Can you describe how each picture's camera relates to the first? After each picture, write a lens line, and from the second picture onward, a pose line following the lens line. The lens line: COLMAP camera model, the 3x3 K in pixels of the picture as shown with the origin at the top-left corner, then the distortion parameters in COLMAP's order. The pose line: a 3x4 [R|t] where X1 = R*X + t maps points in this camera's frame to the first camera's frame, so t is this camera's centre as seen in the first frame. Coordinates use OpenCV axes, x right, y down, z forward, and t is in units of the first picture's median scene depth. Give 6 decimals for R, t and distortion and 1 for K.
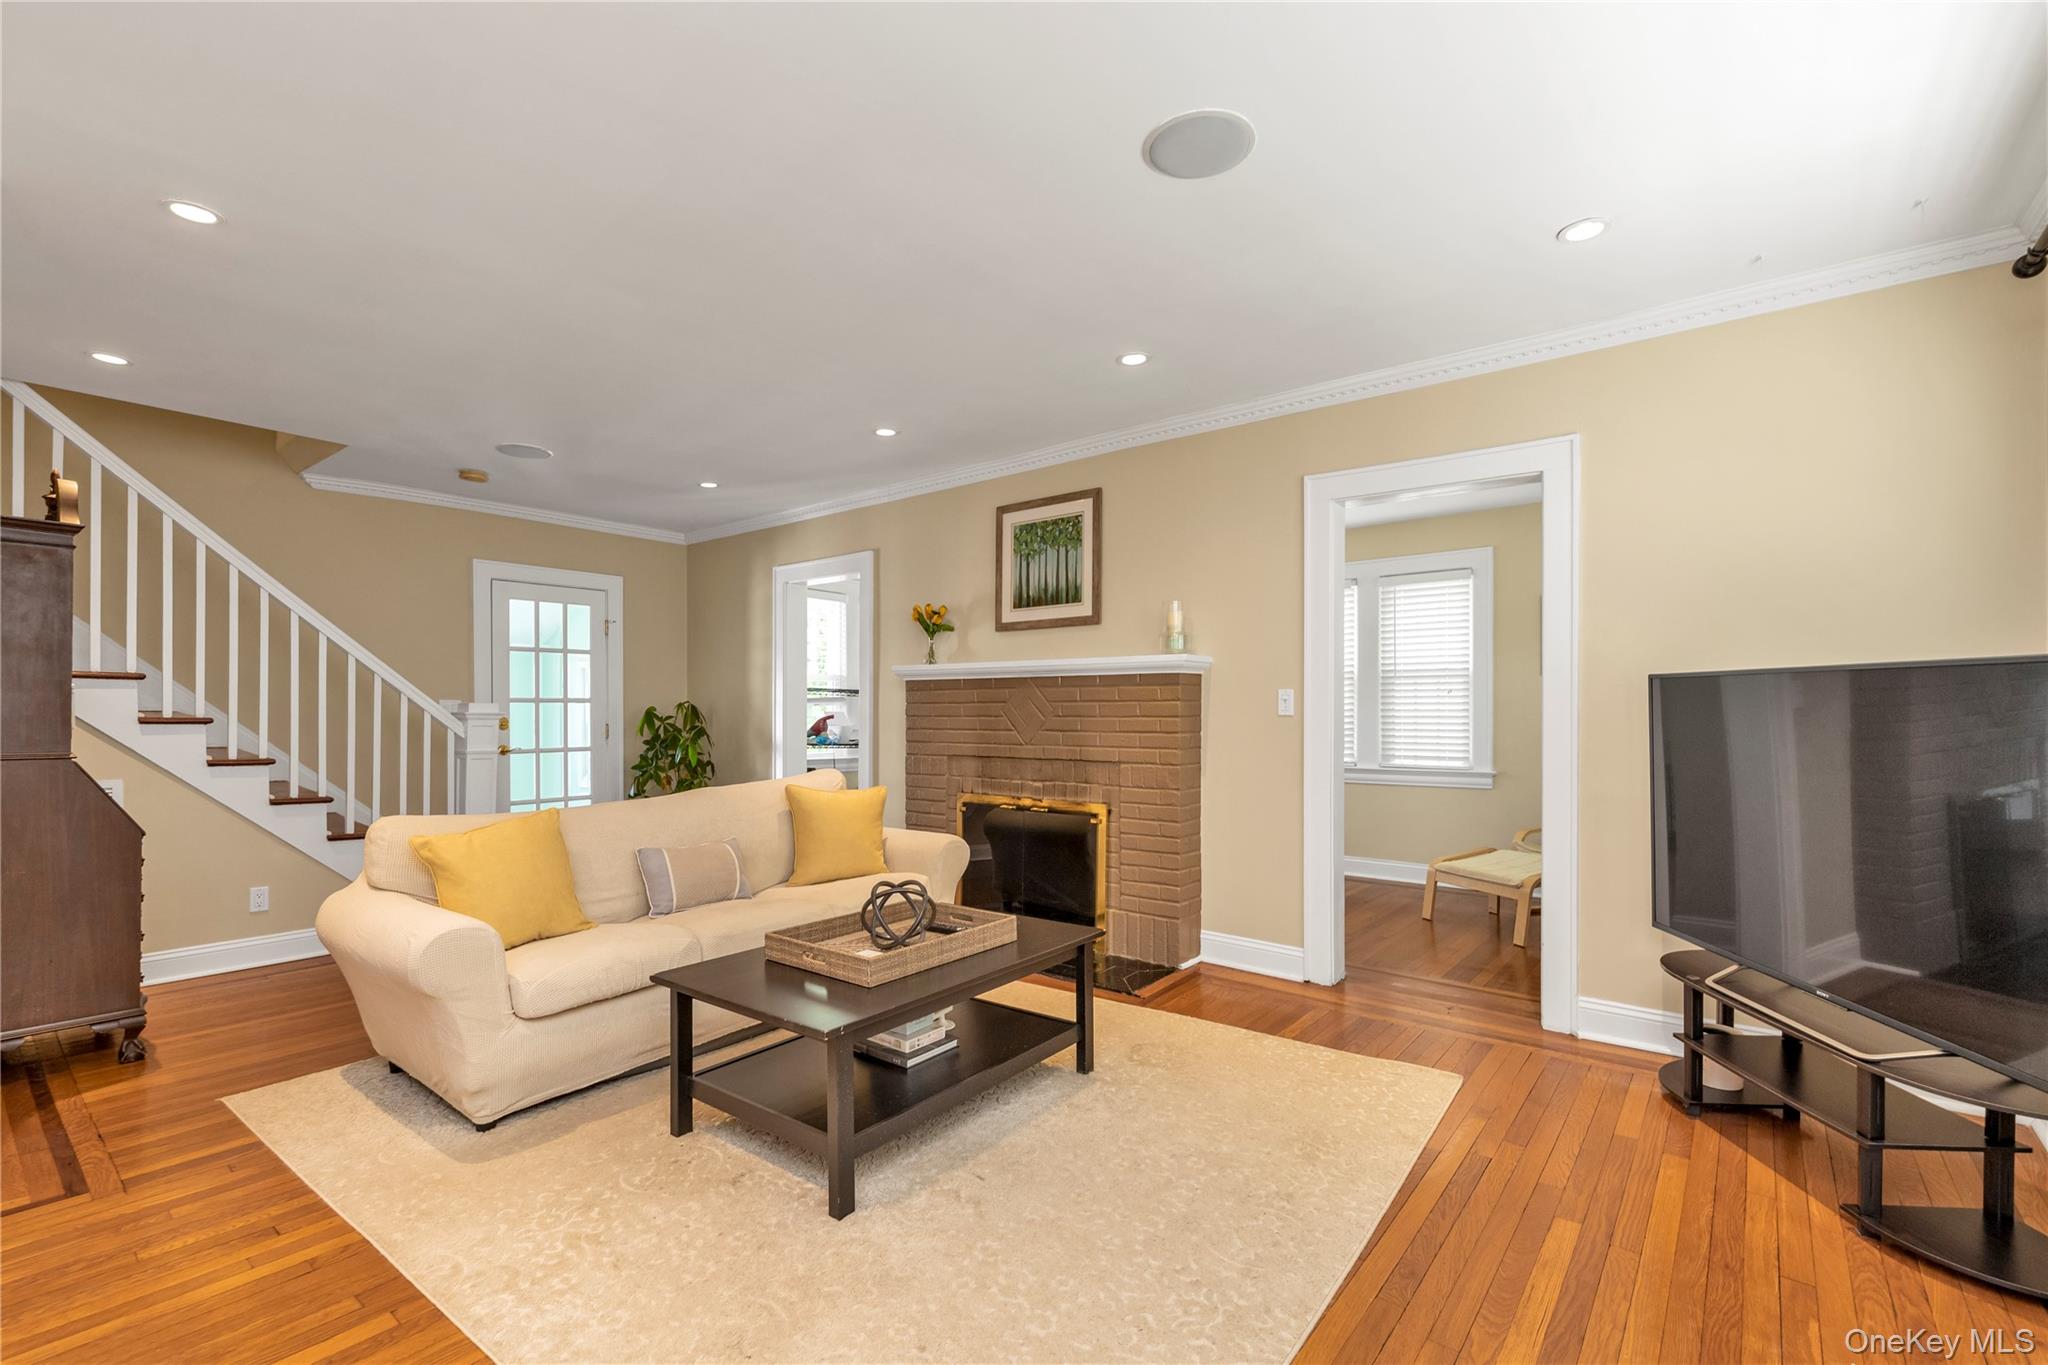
lens RADIAL K [[881.8, 0, 1035.8], [0, 881.8, 713.0], [0, 0, 1]] dist [-0.002748, -0.000506]
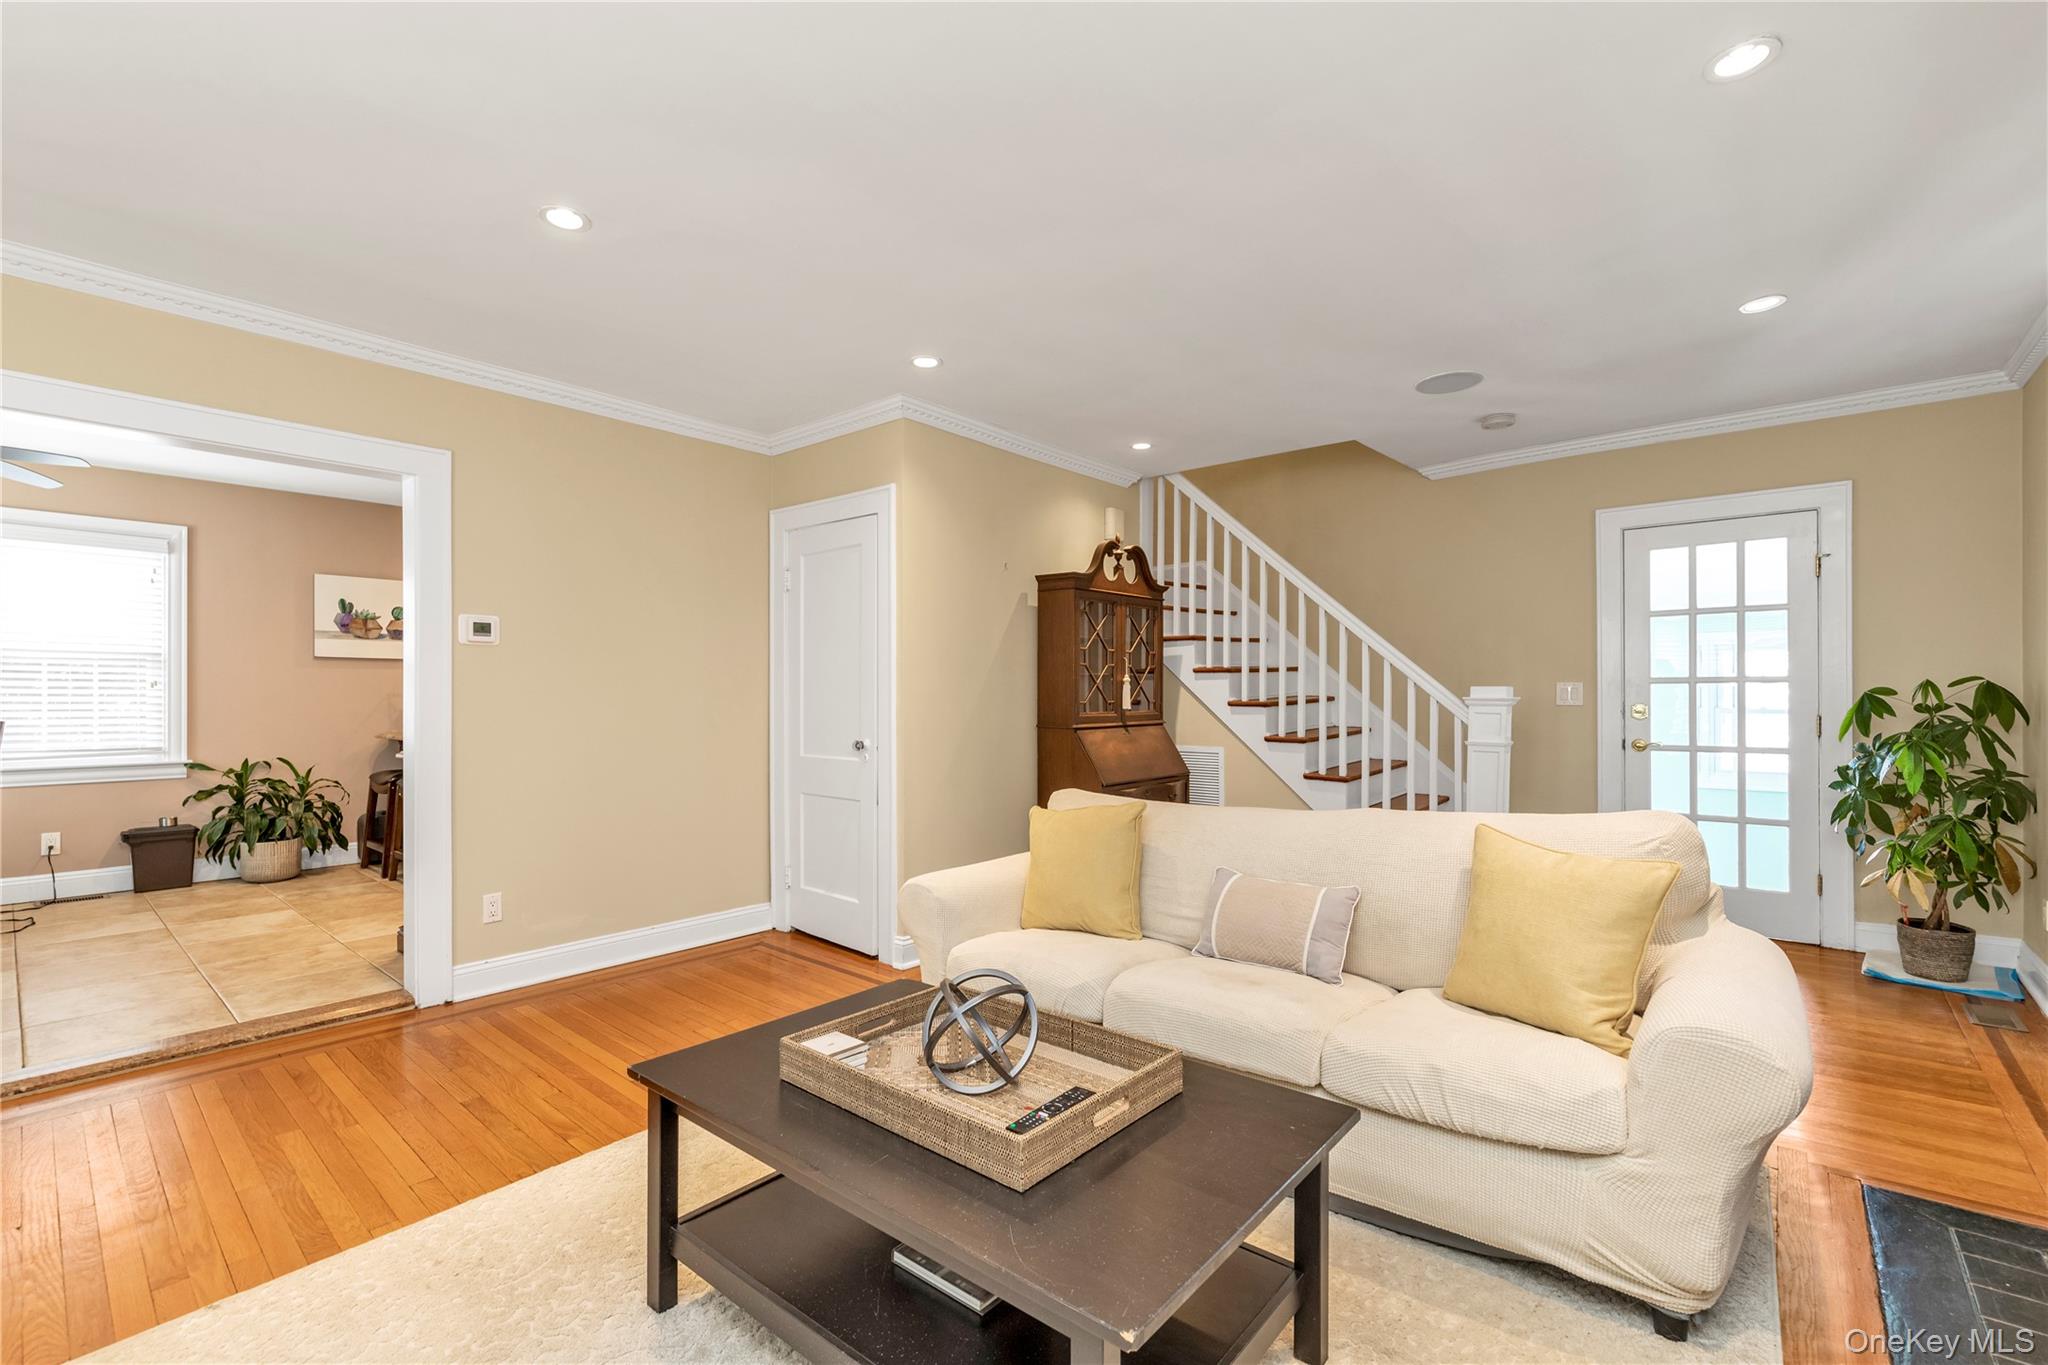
lens RADIAL K [[881.8, 0, 1012.5], [0, 881.8, 697.0], [0, 0, 1]] dist [-0.002748, -0.000506]
pose [[-0.060732, 0.003245, -0.998149, 0.207799], [-0.000598, 0.999994, 0.003287, -0.002910], [0.998154, 0.000797, -0.060730, 0.482785]]
